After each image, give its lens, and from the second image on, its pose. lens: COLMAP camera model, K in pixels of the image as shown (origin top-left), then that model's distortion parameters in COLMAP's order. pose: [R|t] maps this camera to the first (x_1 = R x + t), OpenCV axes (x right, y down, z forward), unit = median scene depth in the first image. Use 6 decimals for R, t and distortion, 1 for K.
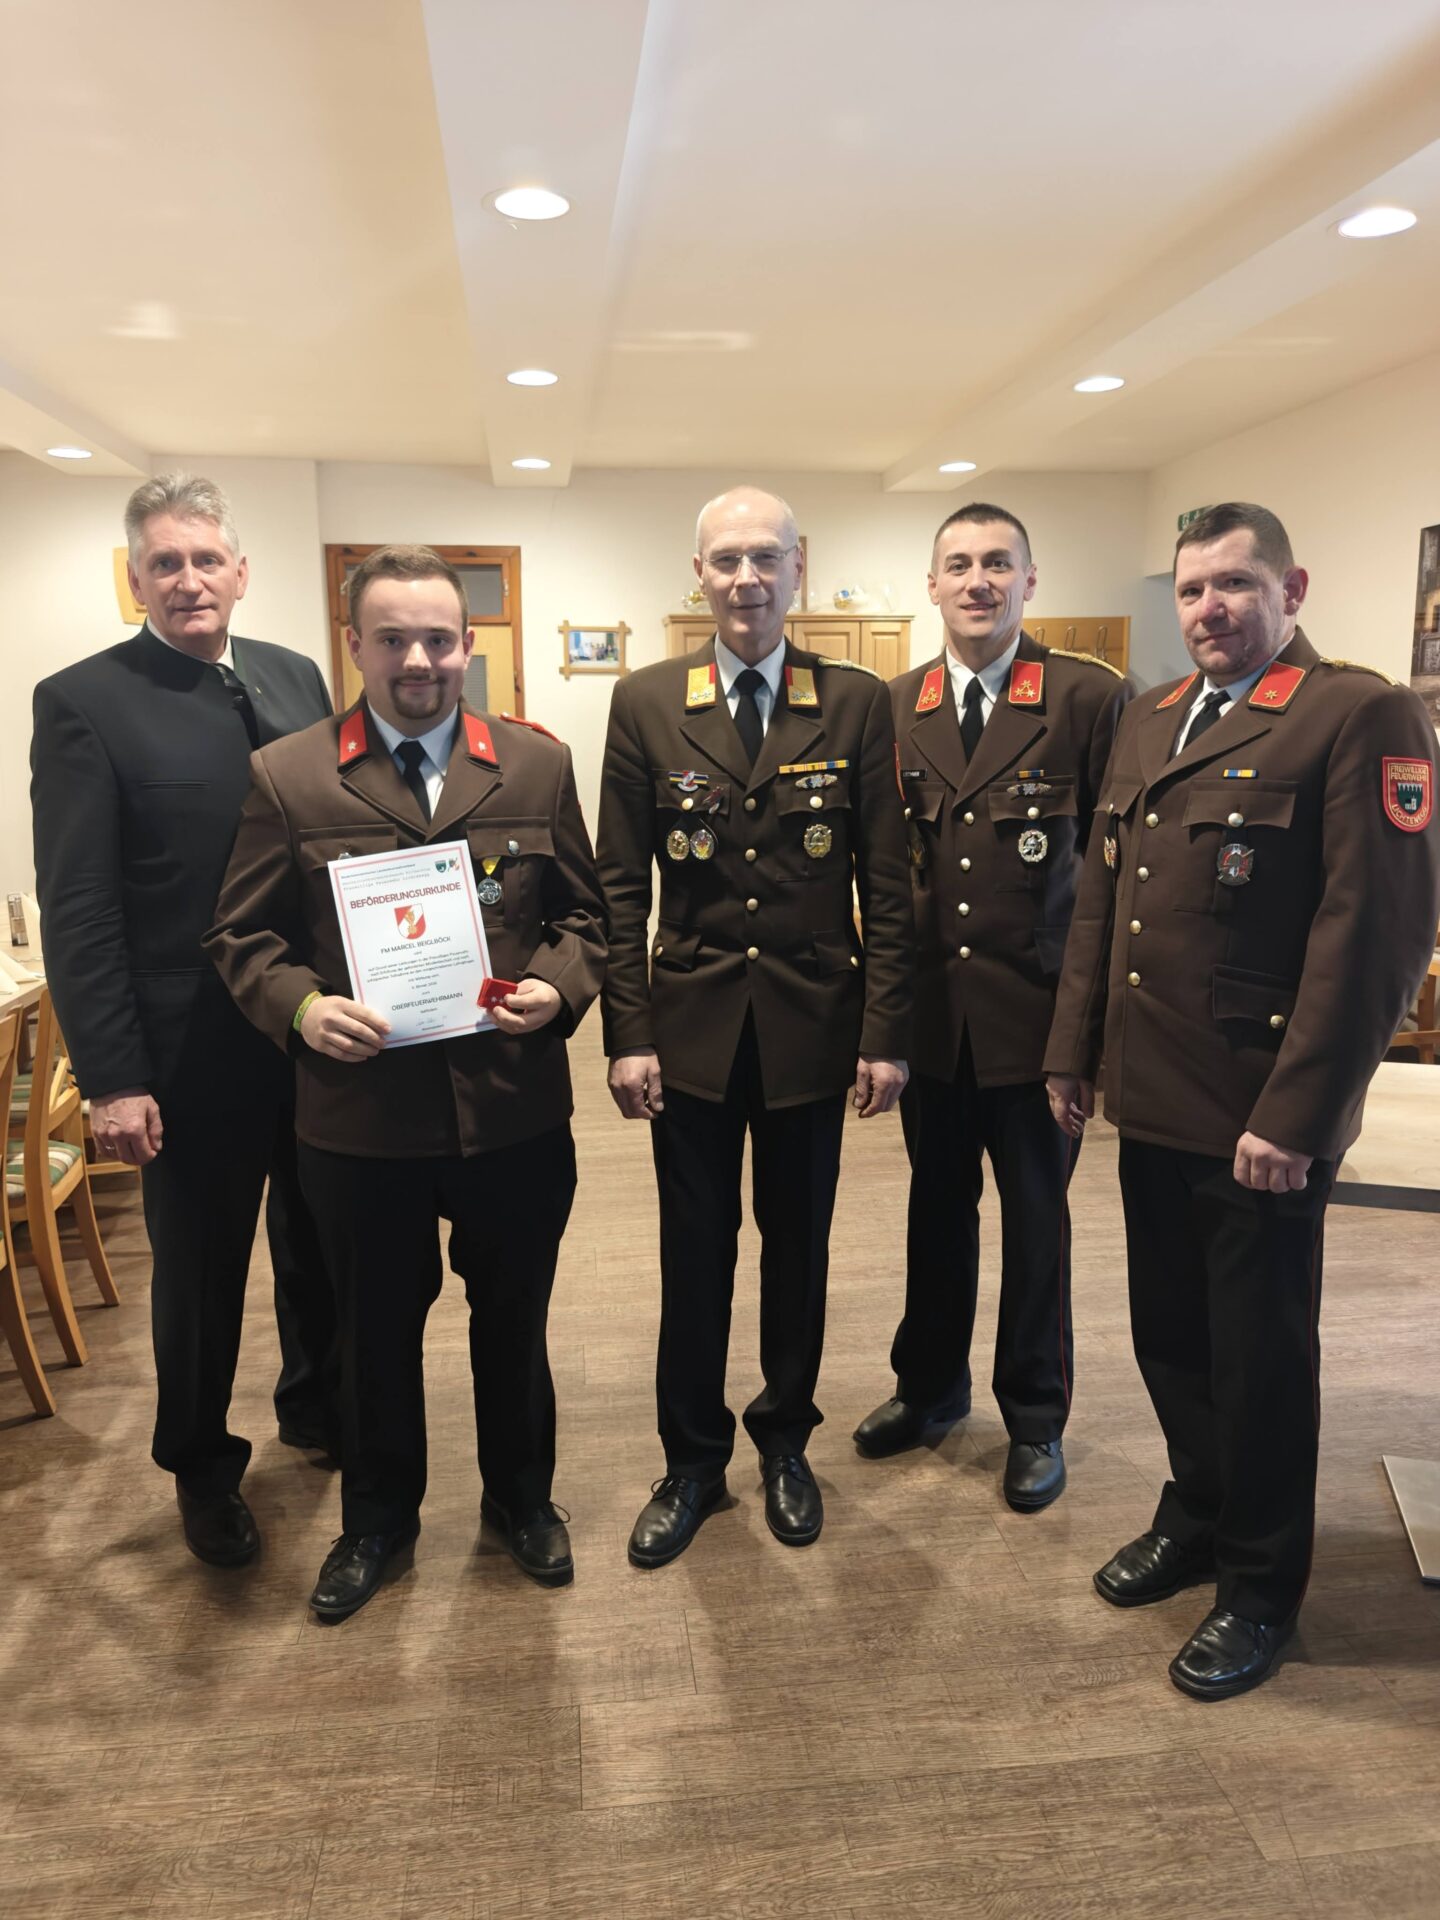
lens RADIAL K [[1334.9, 0, 706.0], [0, 1334.9, 960.5], [0, 0, 1]] dist [0.046542, -0.059167]
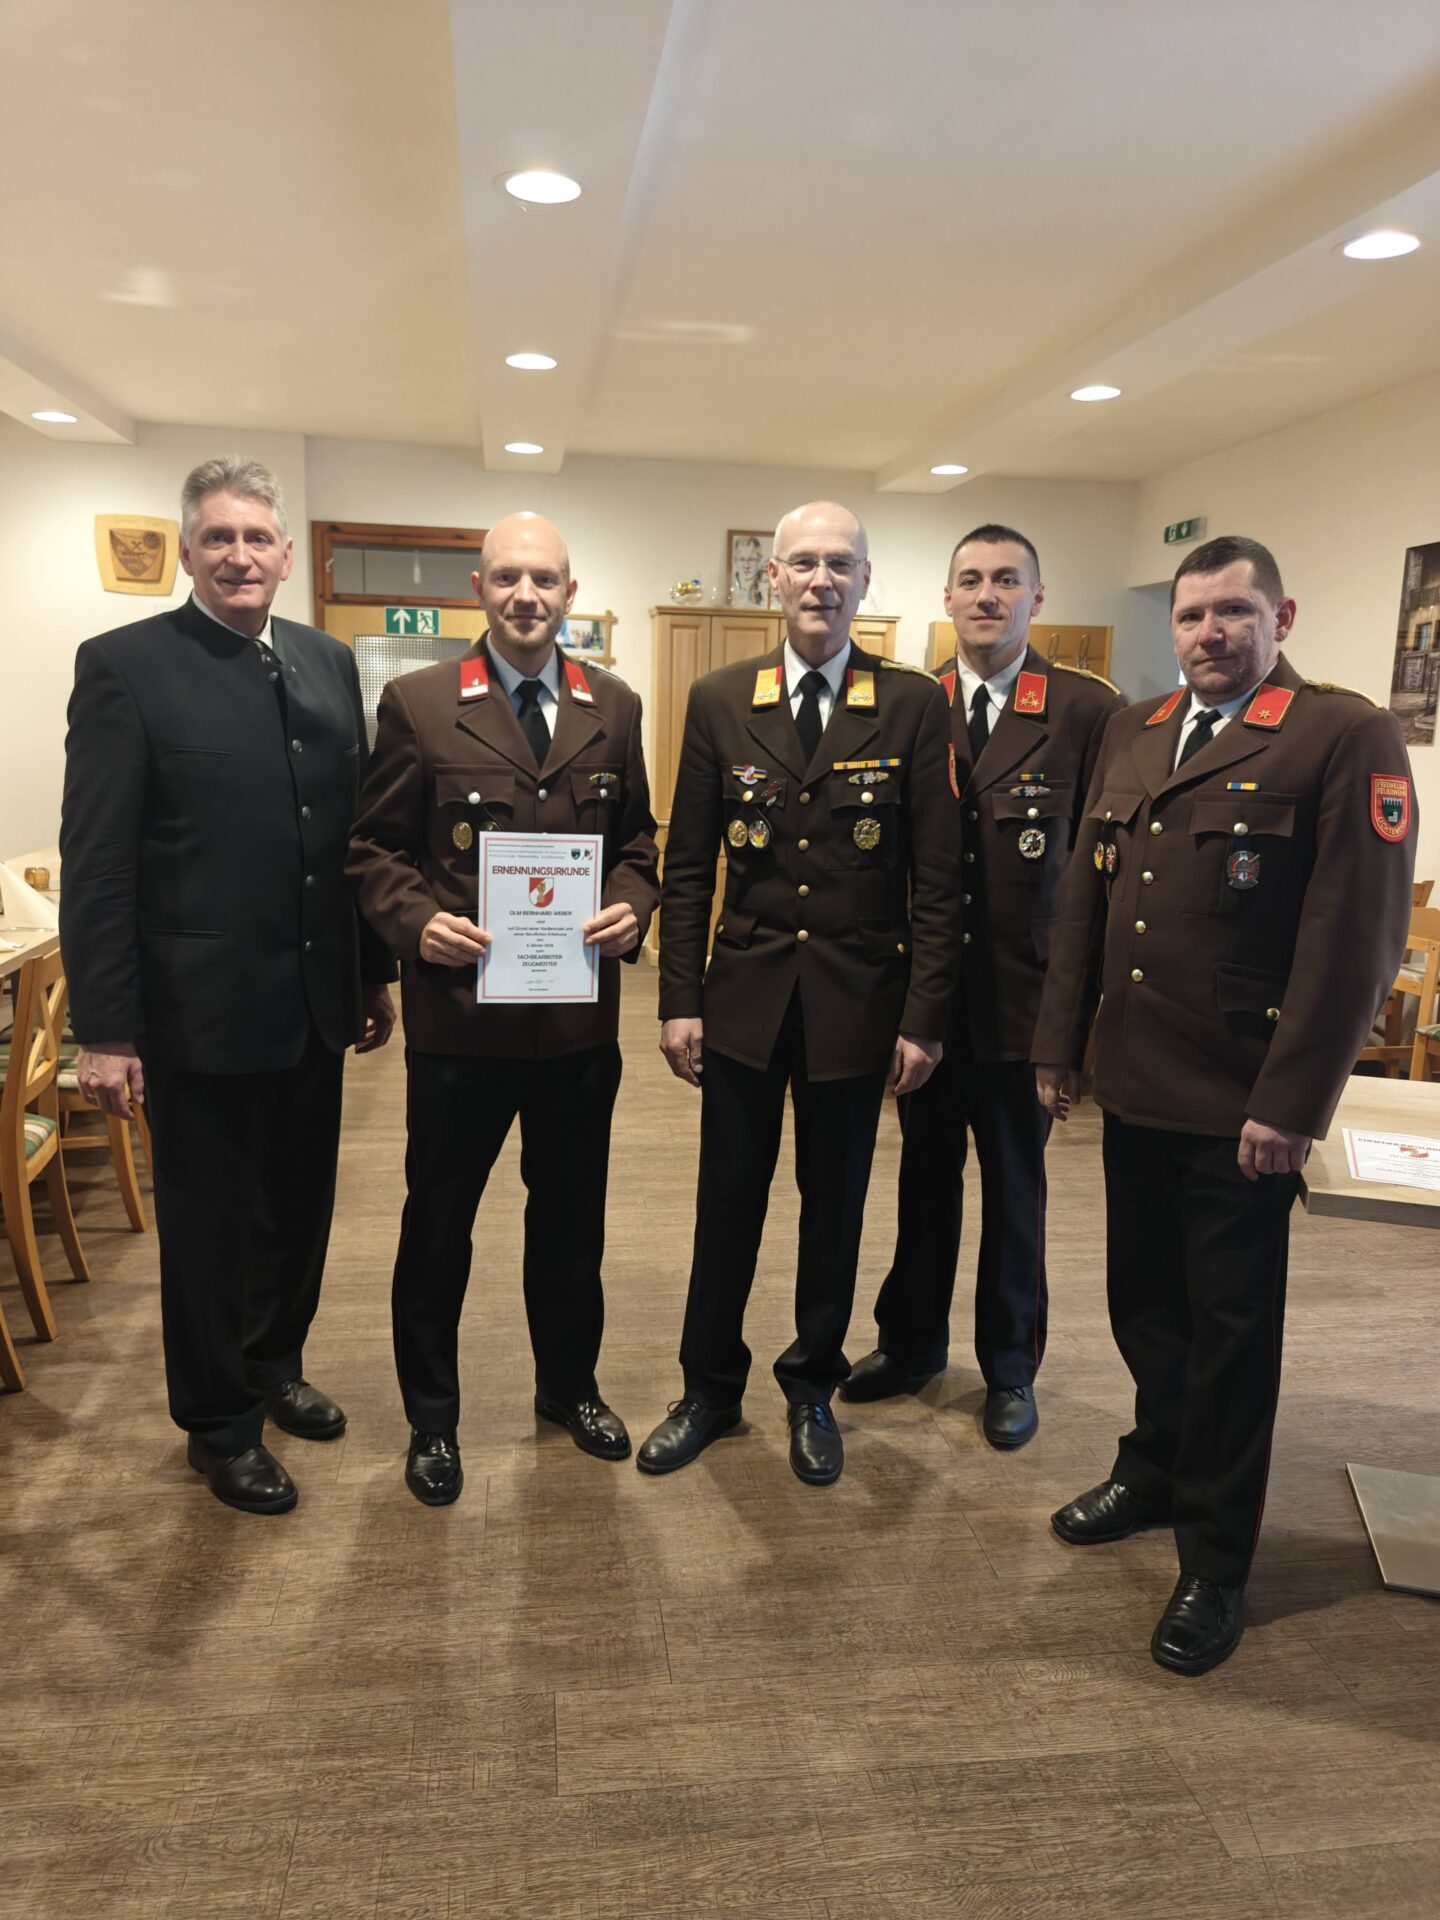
lens RADIAL K [[1334.9, 0, 706.0], [0, 1334.9, 960.5], [0, 0, 1]] dist [0.046542, -0.059167]
pose [[0.999102, 0.033883, 0.025444, -0.024940], [-0.034021, 0.999408, 0.005030, -0.000542], [-0.025259, -0.005891, 0.999664, -0.002482]]
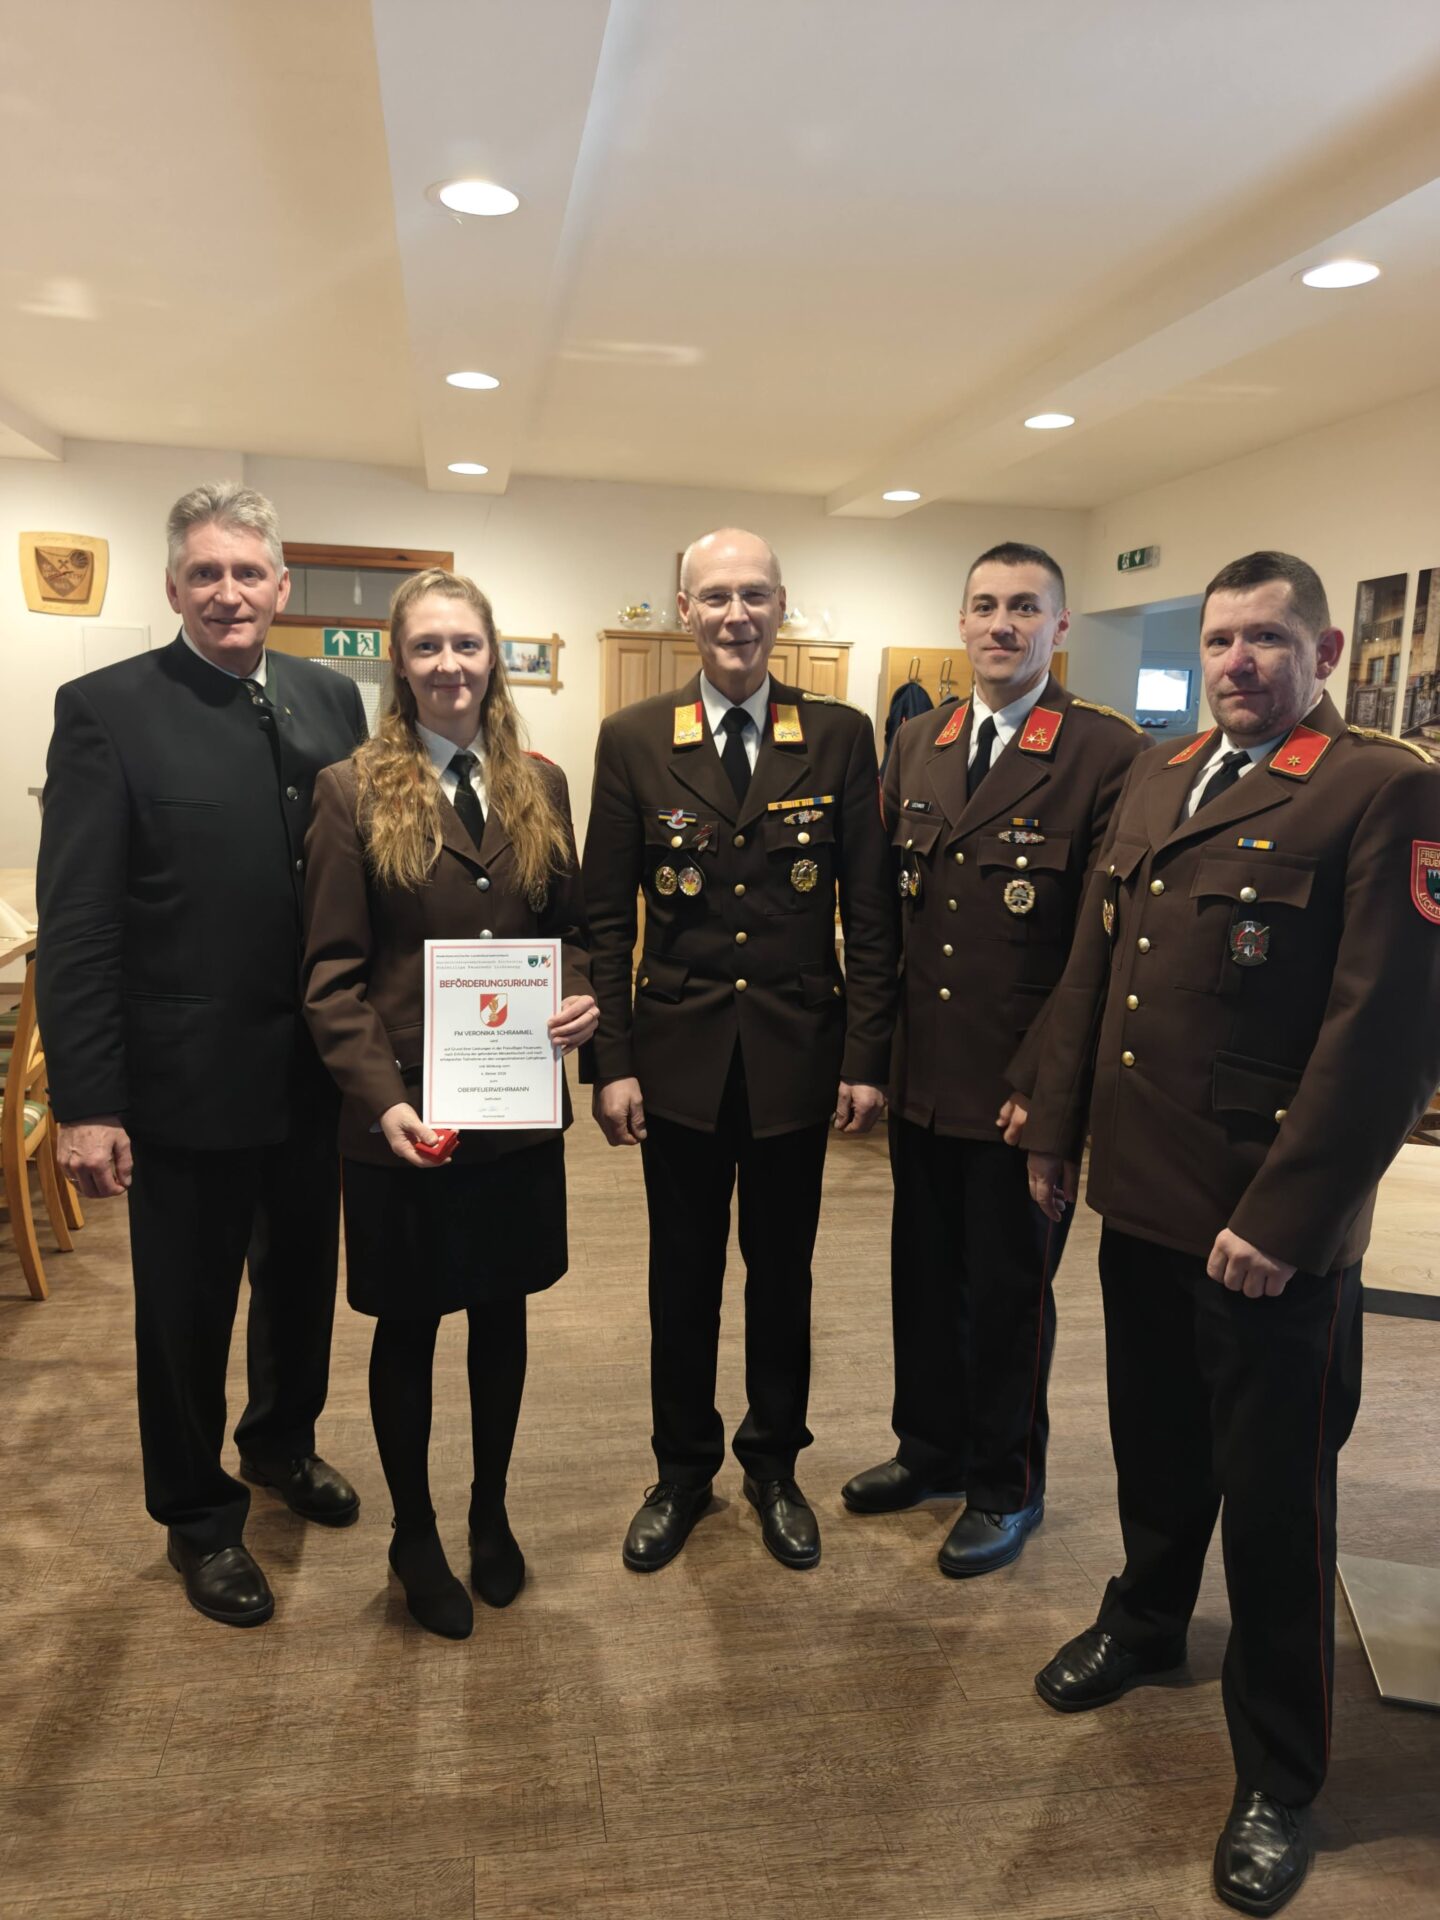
lens RADIAL K [[1331.0, 0, 702.7], [0, 1331.0, 955.5], [0, 0, 1]] dist [0.039887, -0.054411]
pose [[0.997743, 0.034203, 0.057779, -0.014594], [-0.033484, 0.999350, -0.013363, -0.035209], [-0.058198, 0.011398, 0.998240, 0.097475]]
